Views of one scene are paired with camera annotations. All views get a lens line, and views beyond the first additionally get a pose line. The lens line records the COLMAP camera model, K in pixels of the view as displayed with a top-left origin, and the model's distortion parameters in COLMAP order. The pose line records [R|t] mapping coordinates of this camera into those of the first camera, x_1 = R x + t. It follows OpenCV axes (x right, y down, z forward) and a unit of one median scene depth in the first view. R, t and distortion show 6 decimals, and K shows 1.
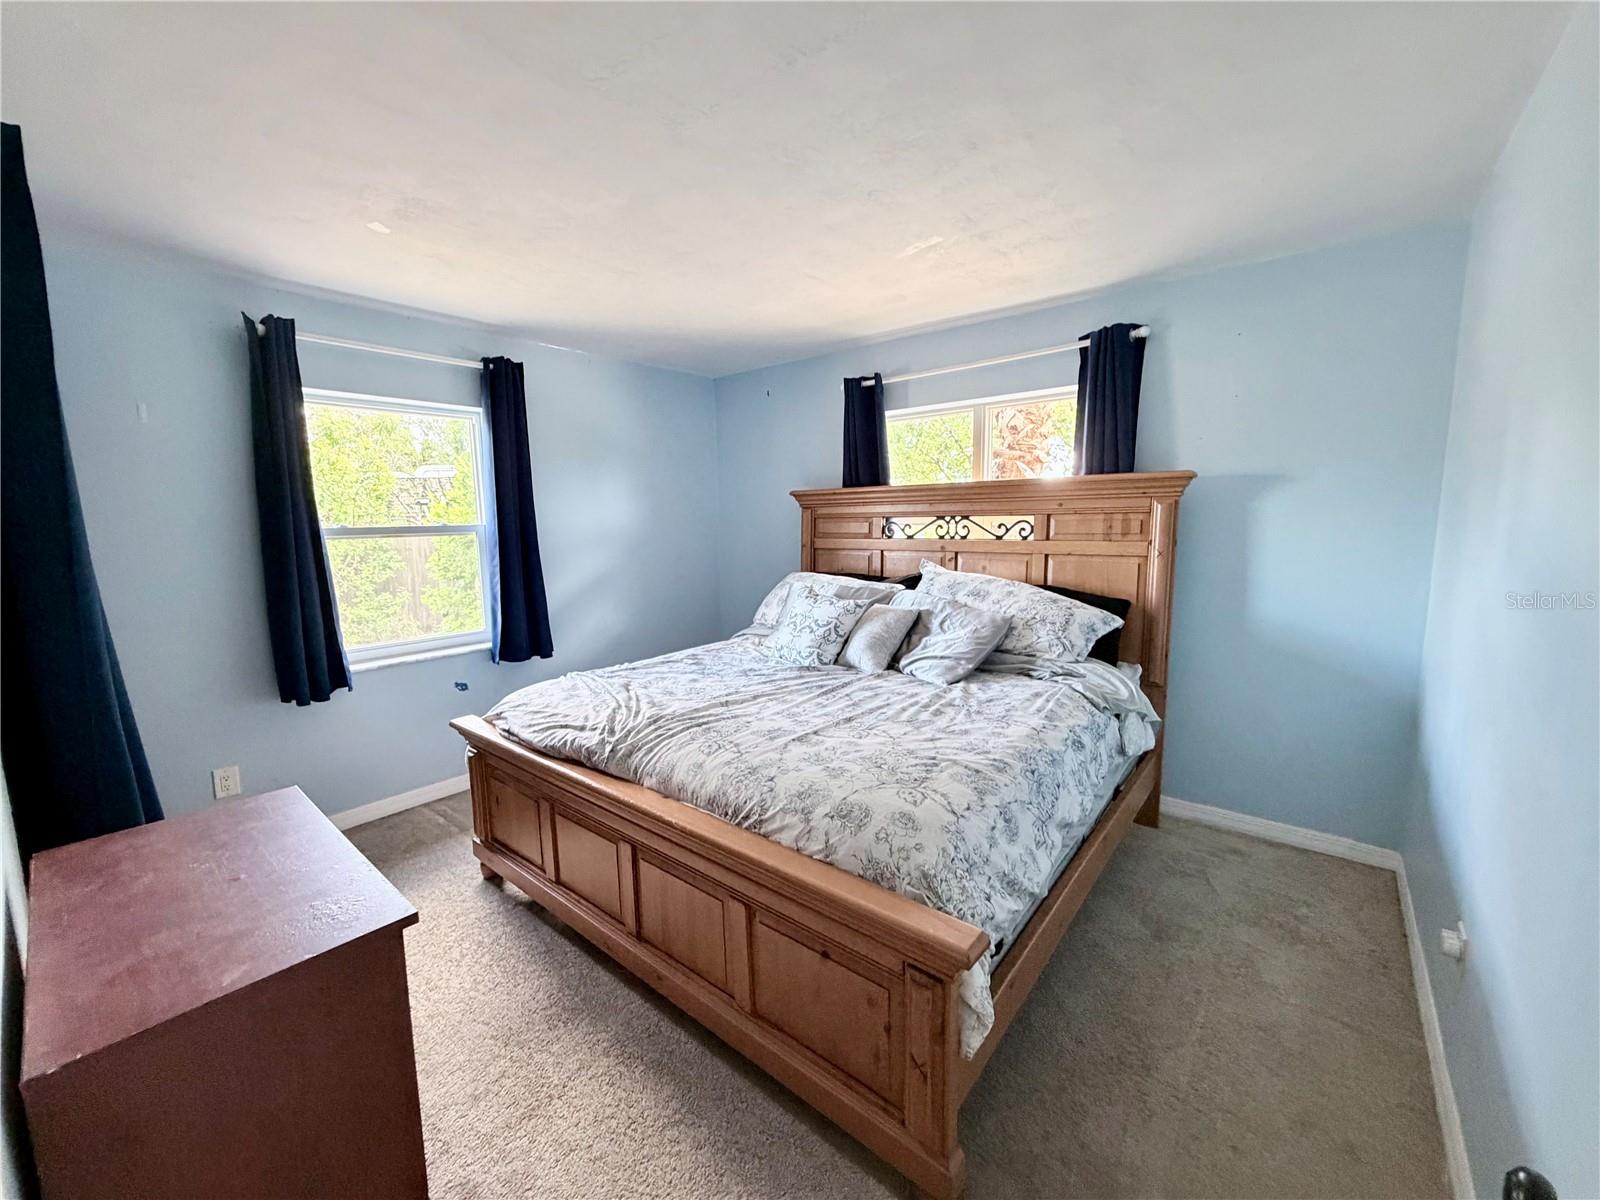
lens RADIAL K [[639.9, 0, 794.3], [0, 639.9, 600.6], [0, 0, 1]] dist [-0.000764, 0.000226]
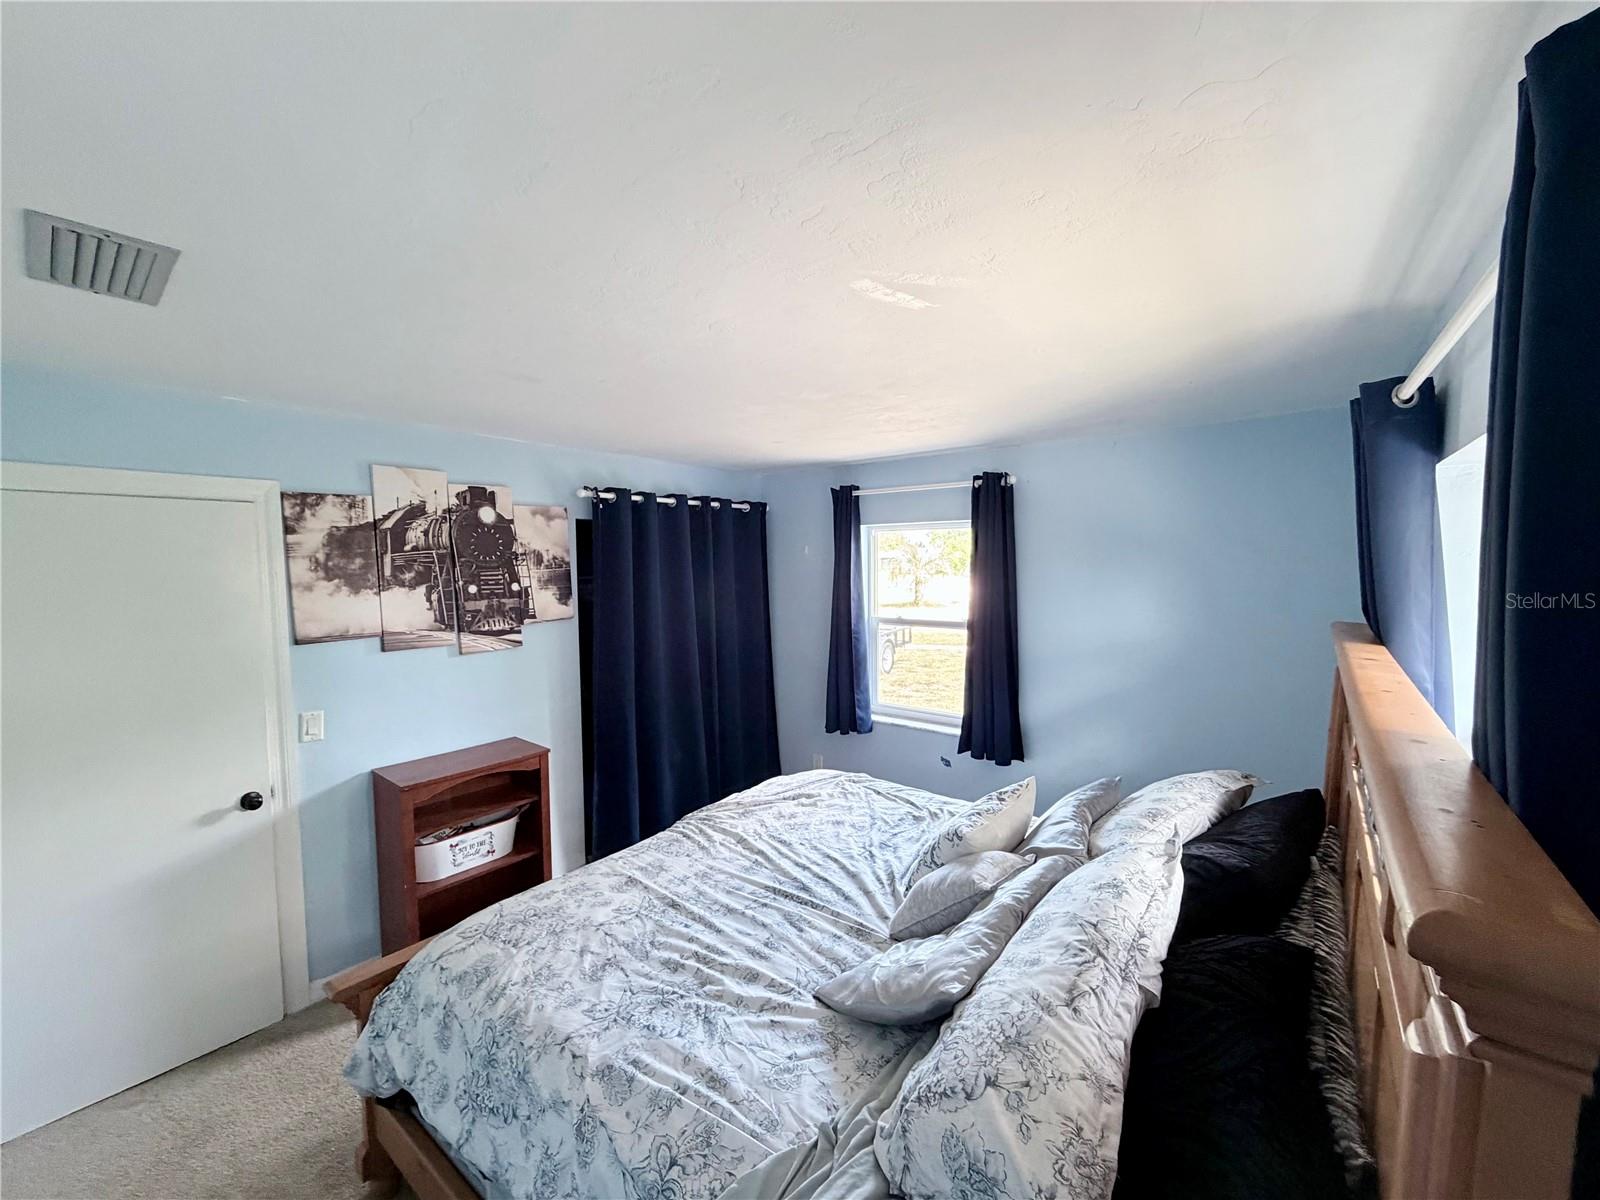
lens RADIAL K [[639.9, 0, 794.3], [0, 639.9, 600.6], [0, 0, 1]] dist [-0.000764, 0.000226]
pose [[0.018372, 0.080184, -0.996611, 0.896961], [-0.116592, 0.990150, 0.077515, -0.316387], [0.993010, 0.114773, 0.027540, 0.999263]]
